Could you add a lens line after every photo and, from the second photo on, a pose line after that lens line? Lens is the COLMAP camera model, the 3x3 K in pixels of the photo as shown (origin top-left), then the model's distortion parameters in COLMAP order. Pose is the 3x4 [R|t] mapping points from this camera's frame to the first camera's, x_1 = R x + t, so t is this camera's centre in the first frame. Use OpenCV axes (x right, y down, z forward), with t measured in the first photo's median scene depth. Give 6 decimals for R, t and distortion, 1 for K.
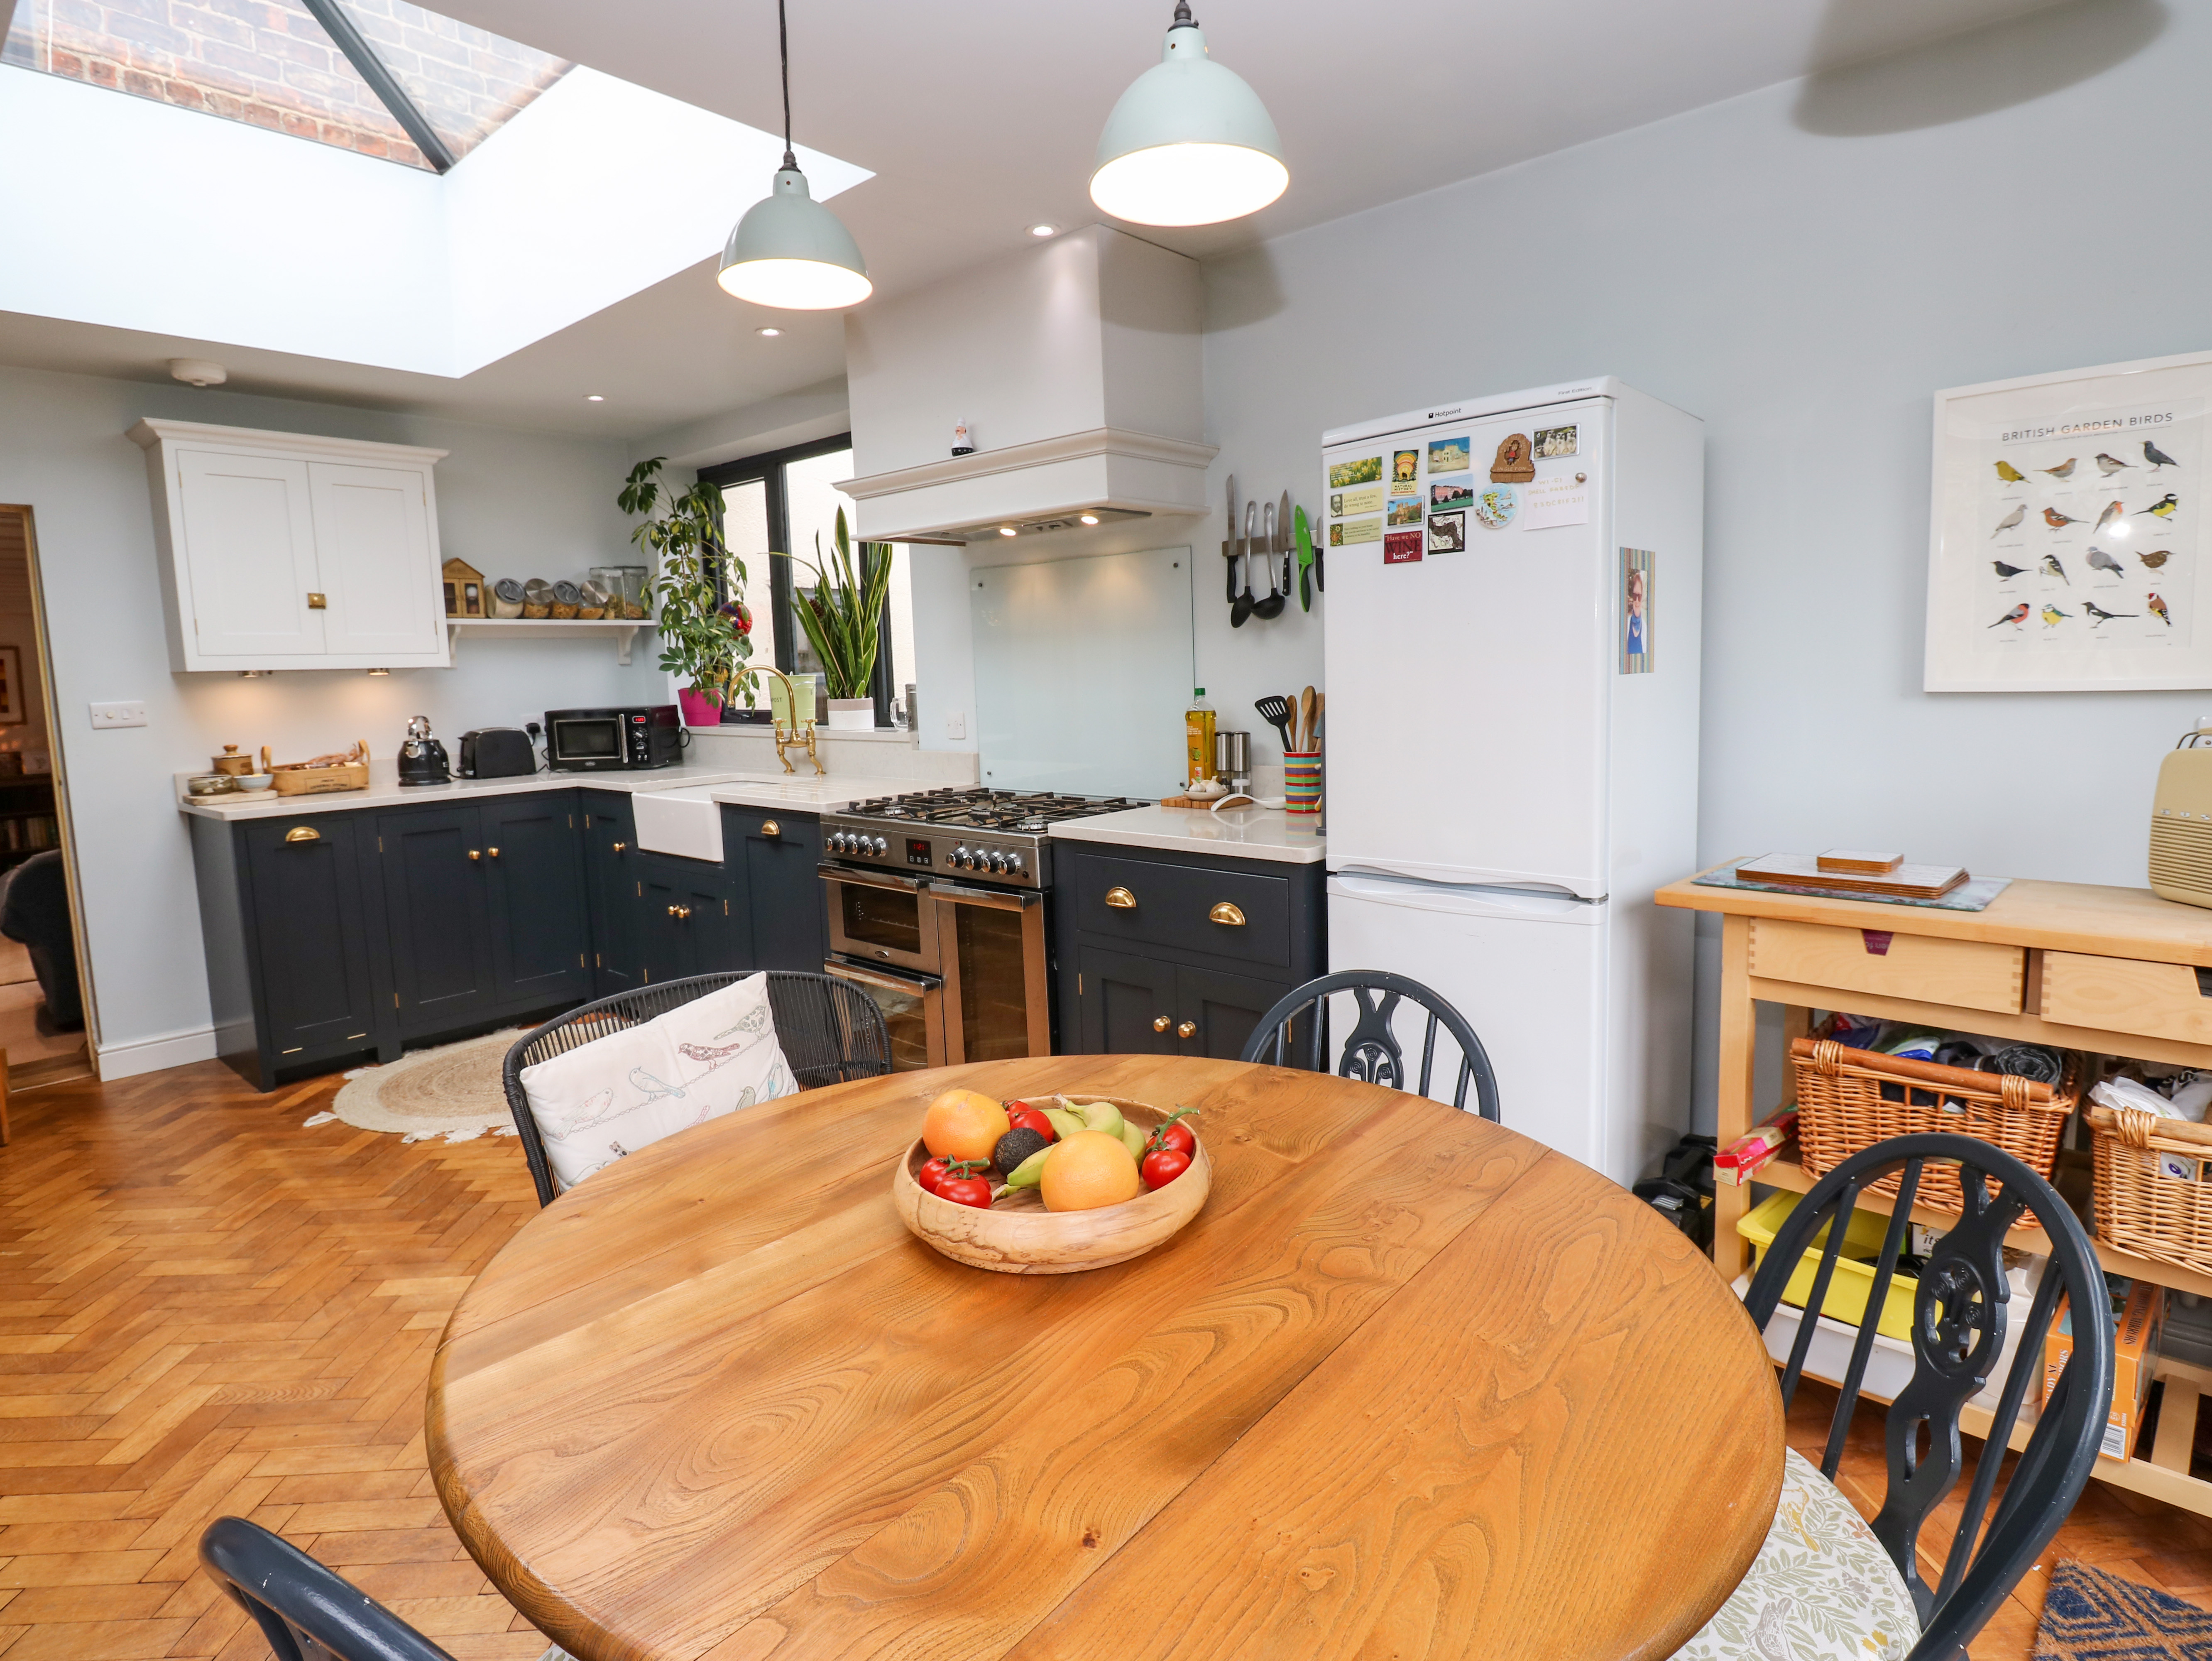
lens RADIAL K [[1148.5, 0, 1121.8], [0, 1148.5, 803.2], [0, 0, 1]] dist [0.003841, -0.015692]
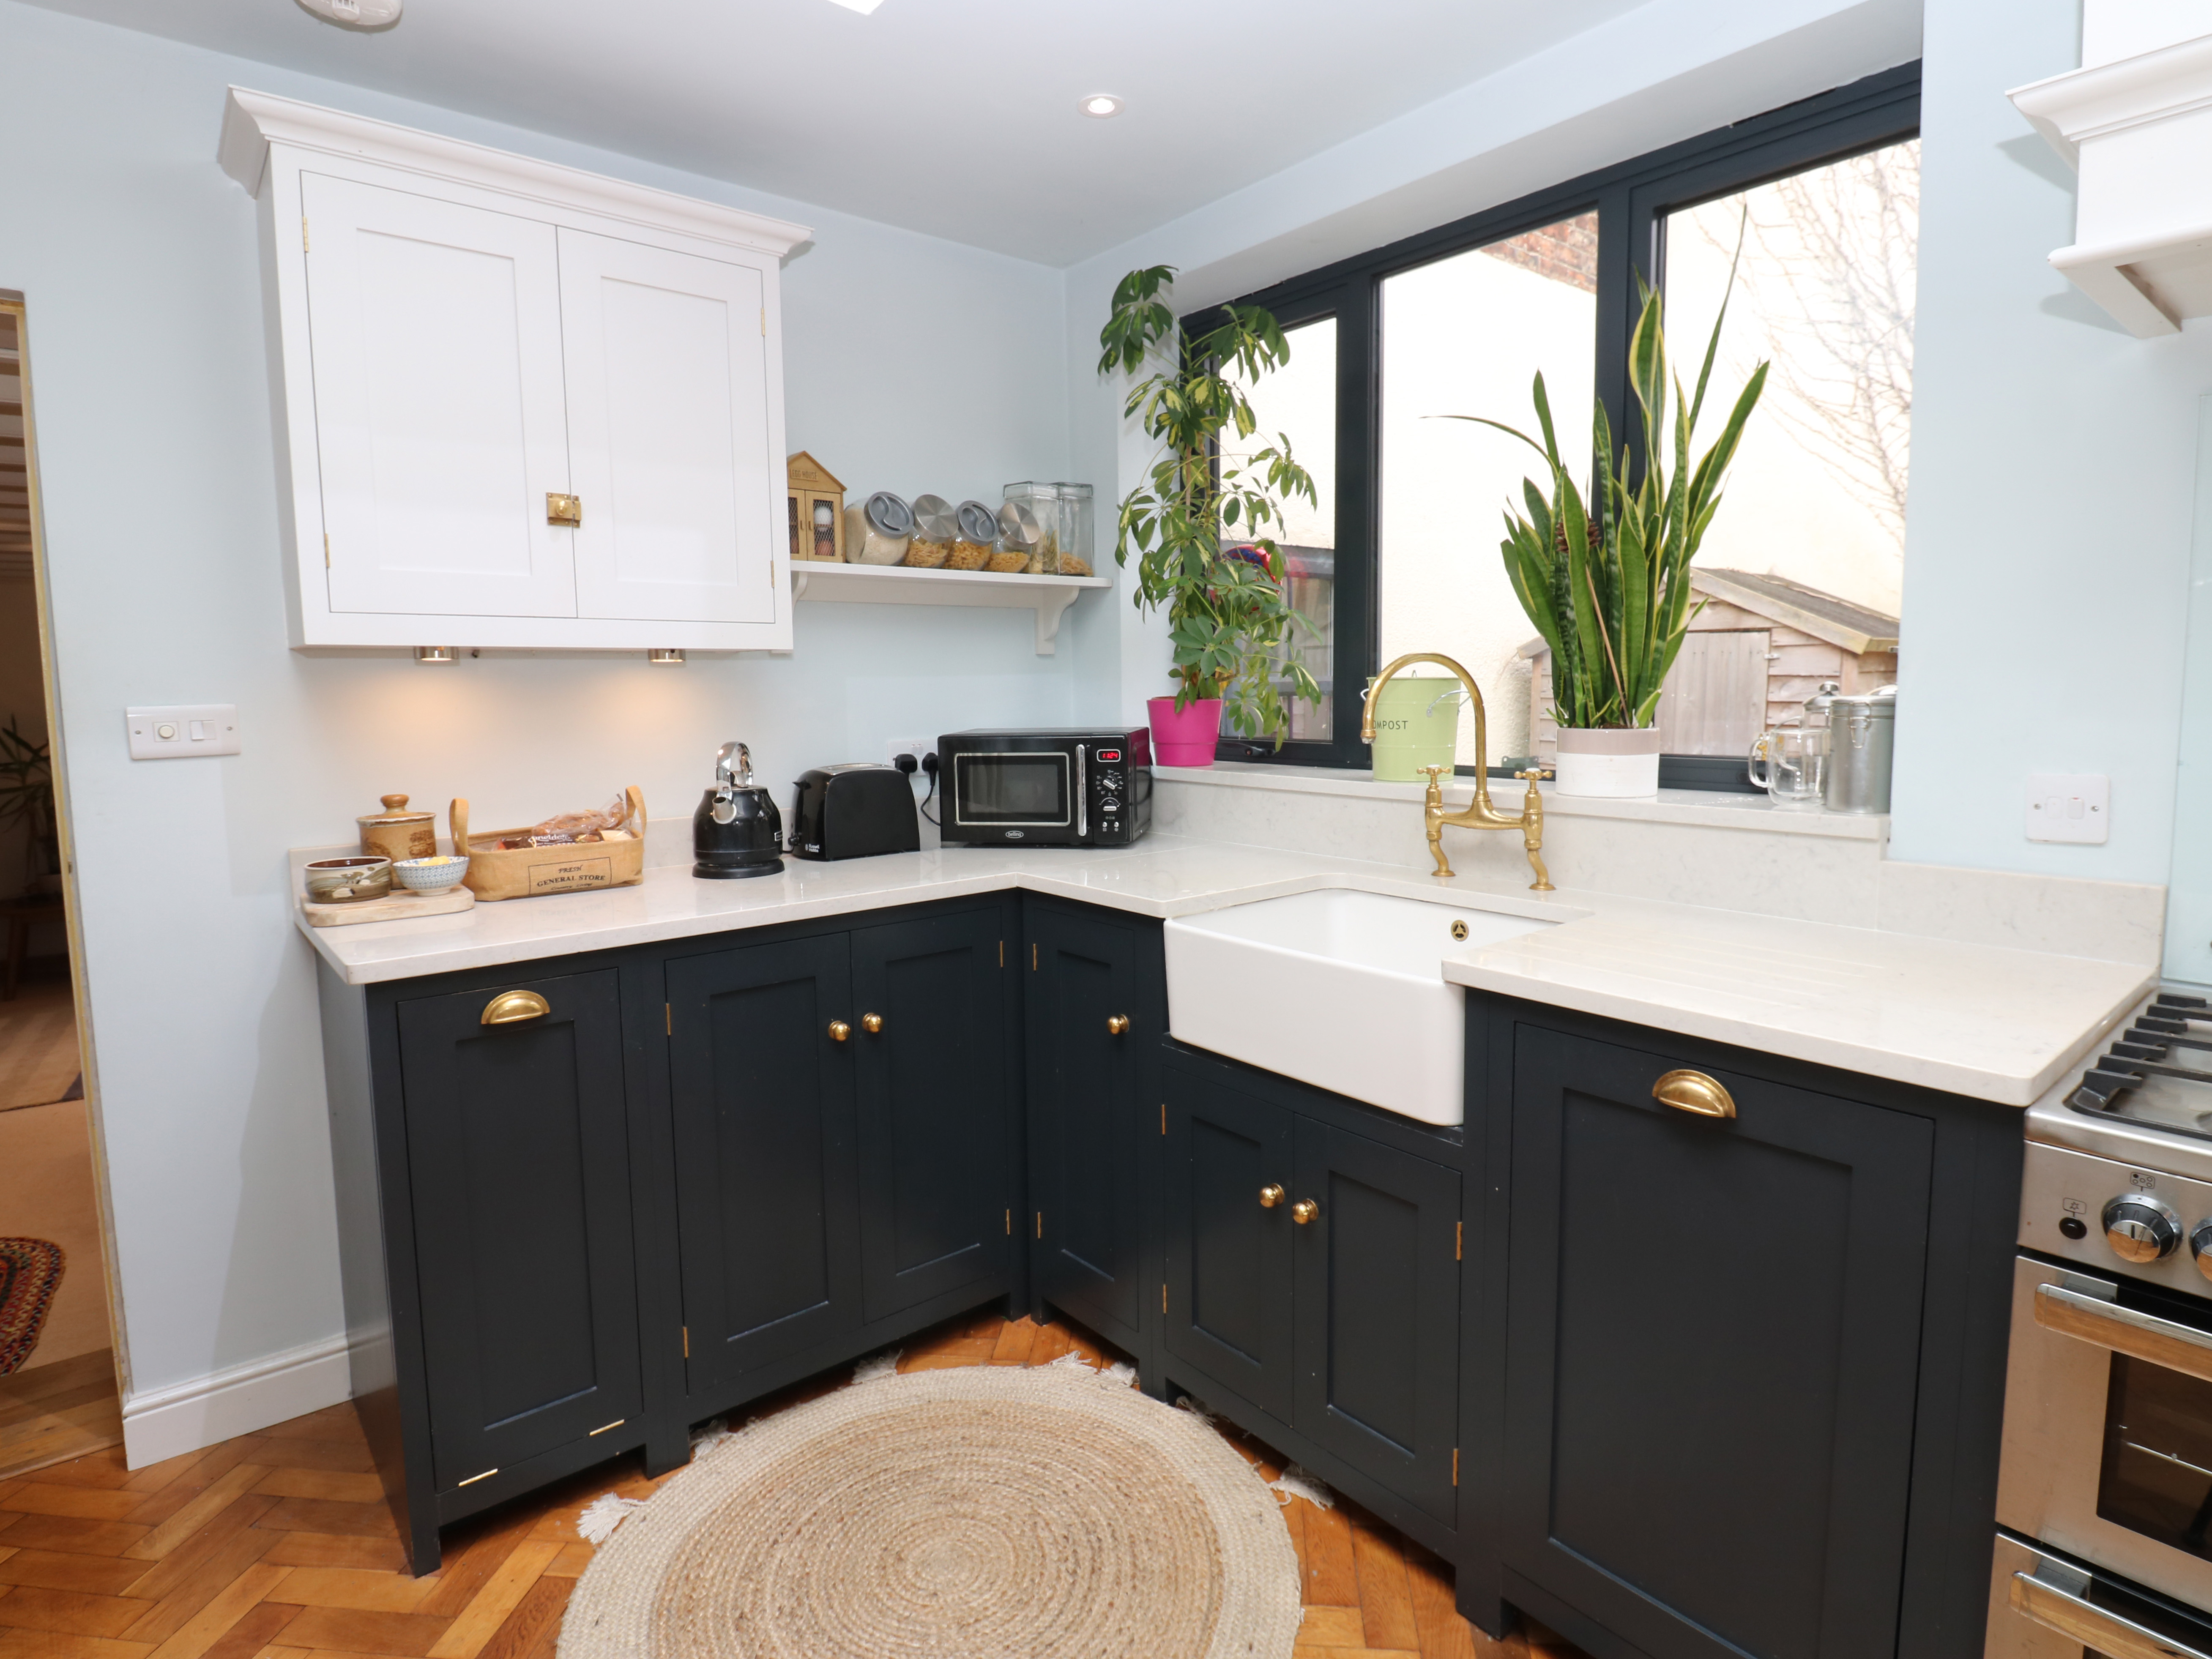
lens RADIAL K [[1148.4, 0, 1121.8], [0, 1148.4, 802.2], [0, 0, 1]] dist [0.003841, -0.015692]
pose [[0.987749, 0.031821, -0.152772, -0.424904], [-0.033717, 0.999383, -0.009833, -0.058951], [0.152365, 0.014863, 0.988213, 0.606259]]
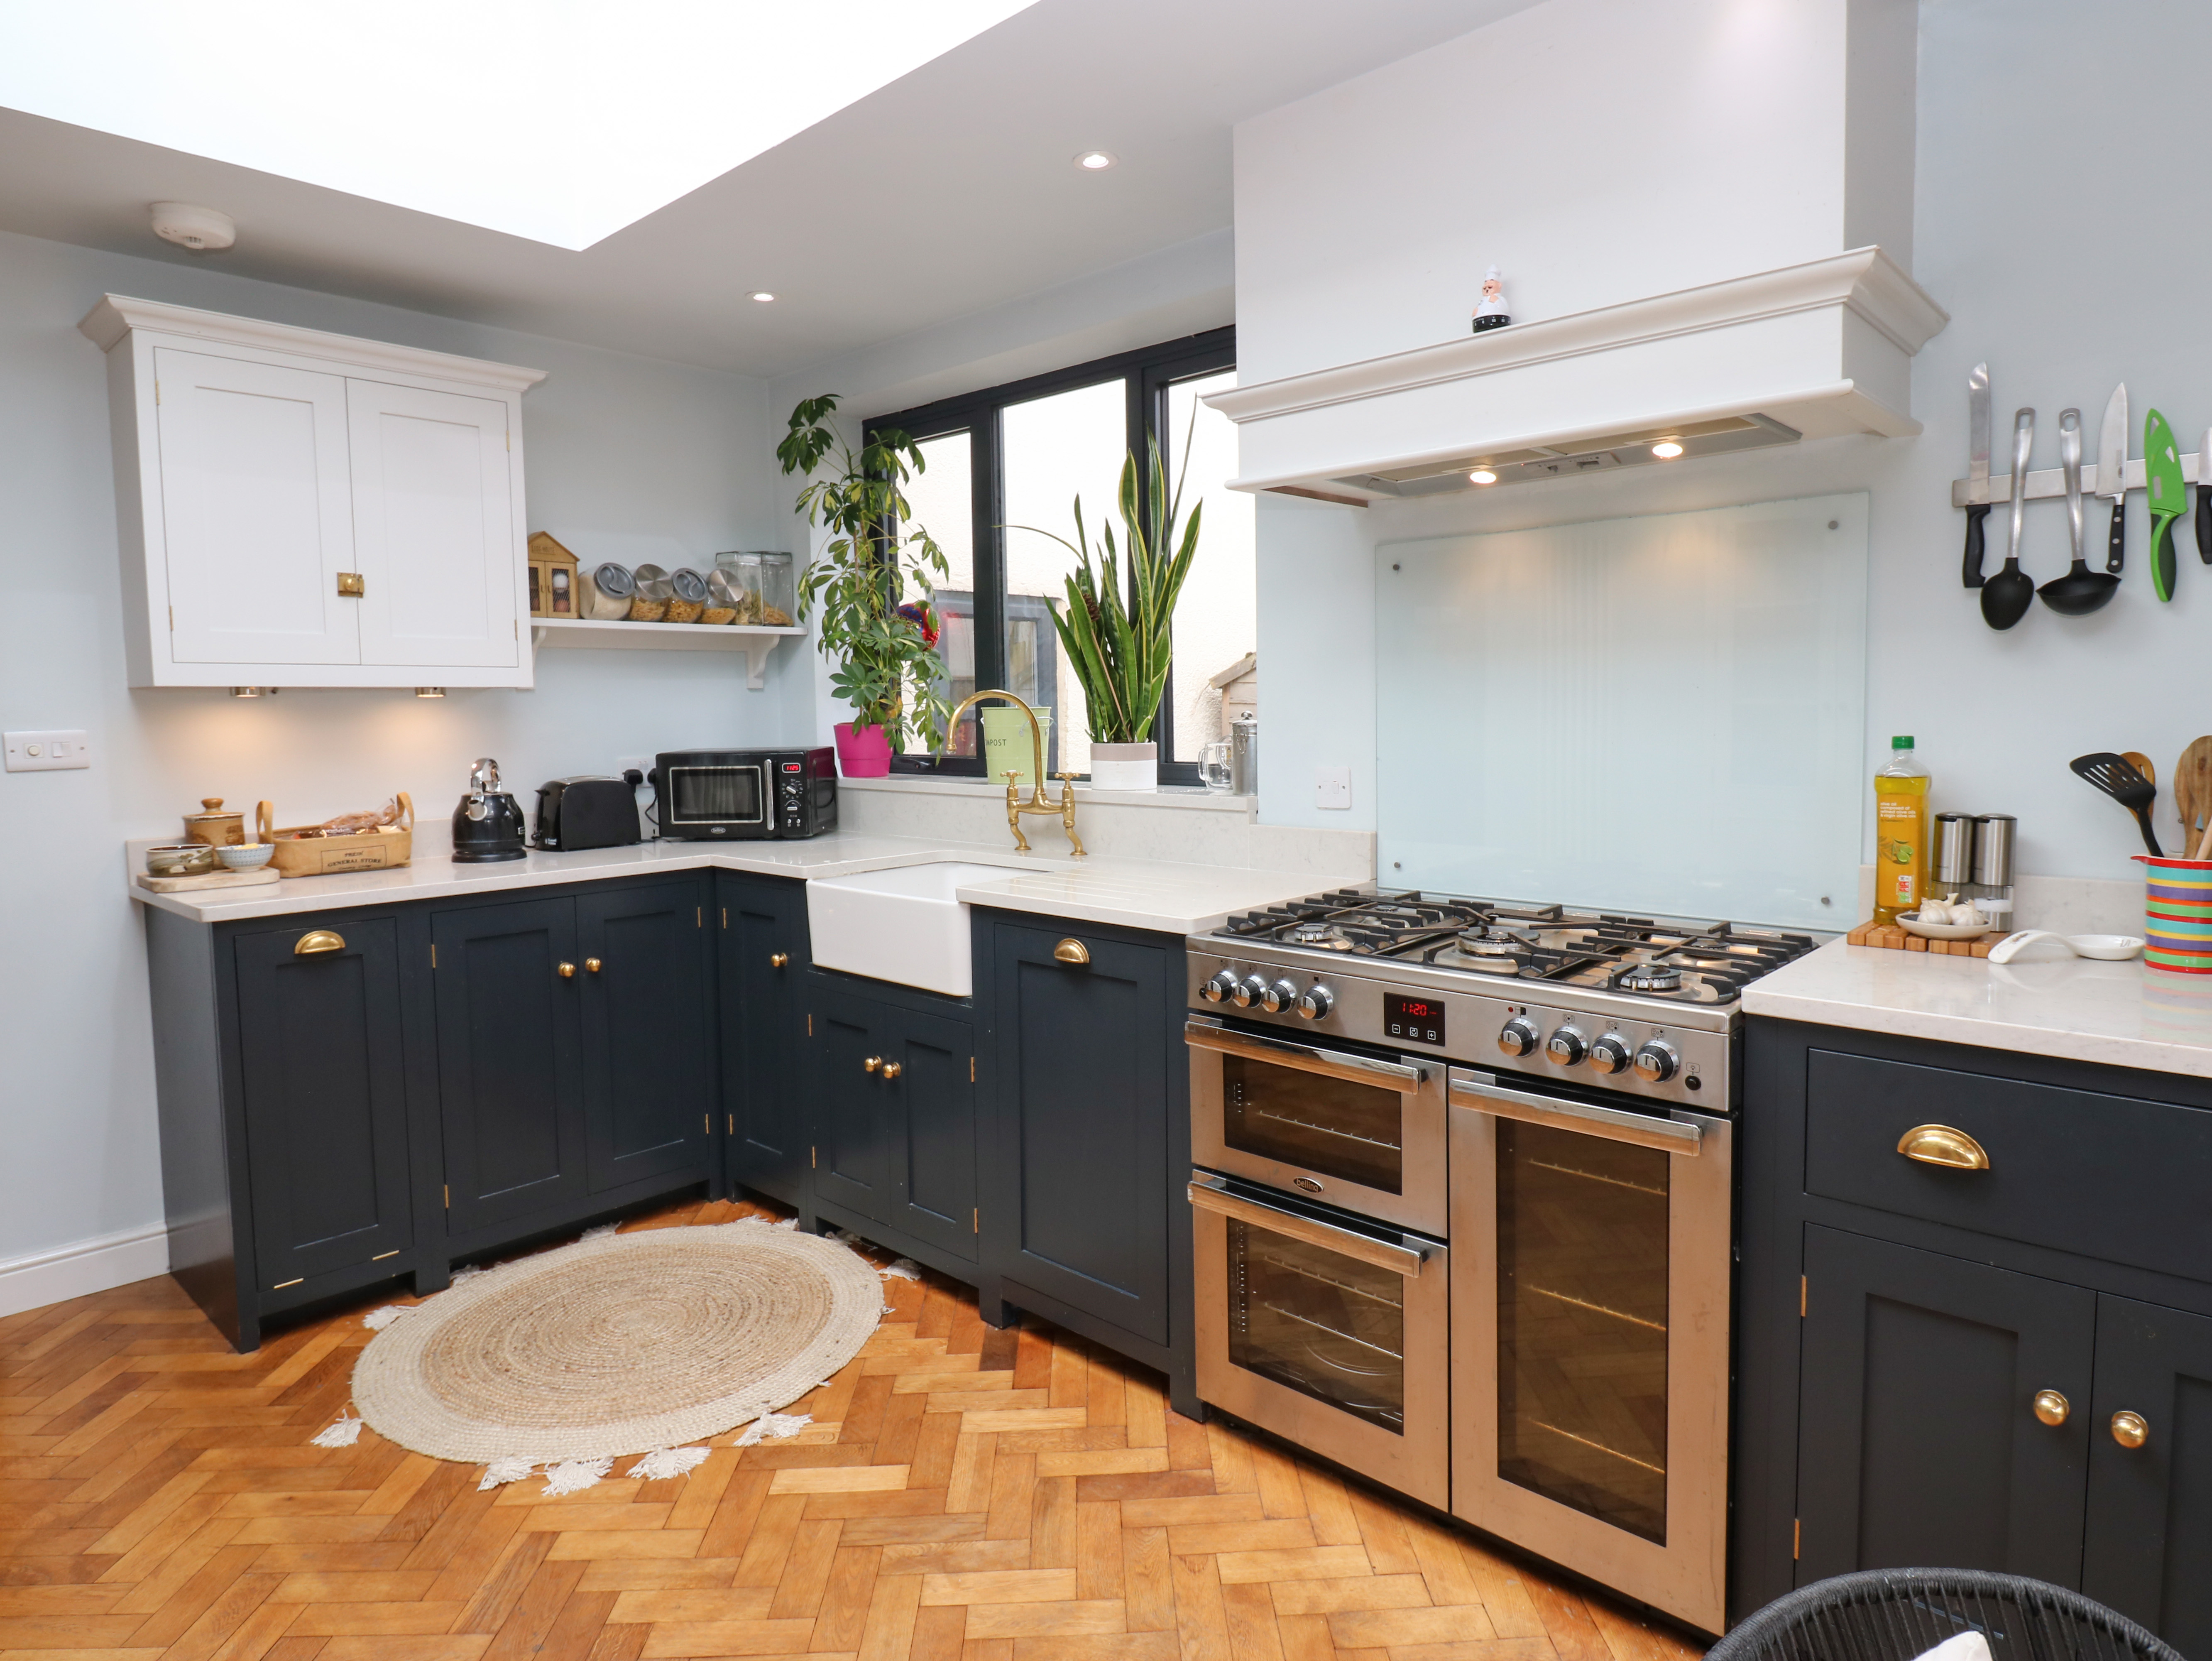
lens RADIAL K [[1270.3, 0, 1116.5], [0, 1270.3, 802.8], [0, 0, 1]] dist [0.006019, -0.014375]
pose [[0.999491, 0.016230, -0.027475, -0.260163], [-0.017397, 0.998934, -0.042757, -0.028840], [0.026752, 0.043213, 0.998708, 0.309738]]
